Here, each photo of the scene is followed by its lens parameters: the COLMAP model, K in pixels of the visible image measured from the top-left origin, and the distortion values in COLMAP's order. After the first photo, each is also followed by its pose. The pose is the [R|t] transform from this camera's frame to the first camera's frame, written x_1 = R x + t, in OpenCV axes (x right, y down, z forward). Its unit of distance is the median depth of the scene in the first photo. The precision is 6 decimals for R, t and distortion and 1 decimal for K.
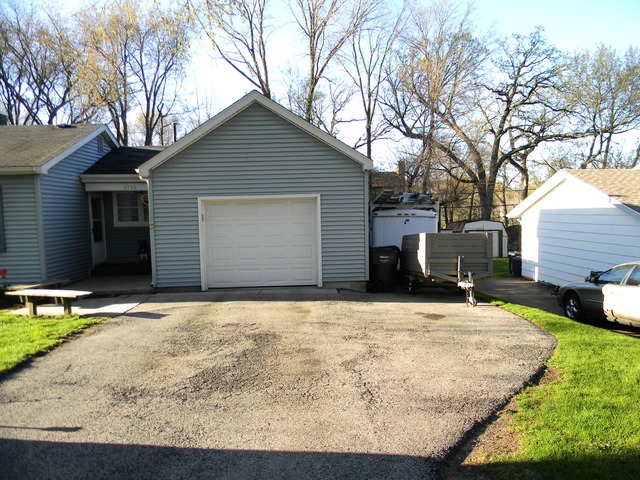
lens RADIAL K [[517.4, 0, 320.0], [0, 517.4, 240.0], [0, 0, 1]] dist [-0.004688, -0.002304]
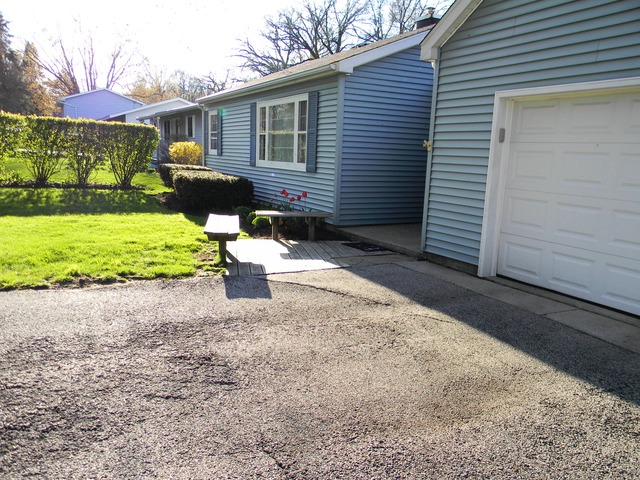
lens RADIAL K [[517.4, 0, 320.0], [0, 517.4, 240.0], [0, 0, 1]] dist [-0.004688, -0.002304]
pose [[0.434270, 0.190405, -0.880429, 0.157369], [-0.107831, 0.981365, 0.159047, -0.003926], [0.894305, 0.025868, 0.446709, 0.623534]]
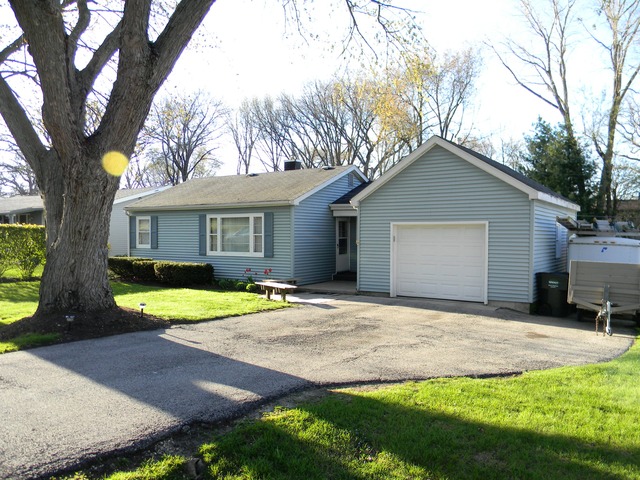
lens RADIAL K [[517.4, 0, 320.0], [0, 517.4, 240.0], [0, 0, 1]] dist [-0.004688, -0.002304]
pose [[0.804396, 0.033462, -0.593150, 0.374617], [-0.056644, 0.998184, -0.020505, -0.004270], [0.591386, 0.050093, 0.804831, -0.117778]]
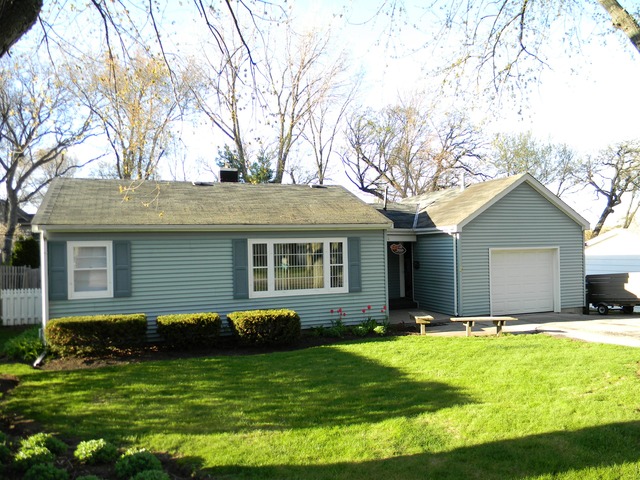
lens RADIAL K [[531.7, 0, 320.0], [0, 531.7, 240.0], [0, 0, 1]] dist [-0.042328, -0.002223]
pose [[0.944915, 0.010069, 0.327161, -1.100039], [0.019001, 0.996154, -0.085536, 0.006023], [-0.326764, 0.087041, 0.941089, -0.158913]]
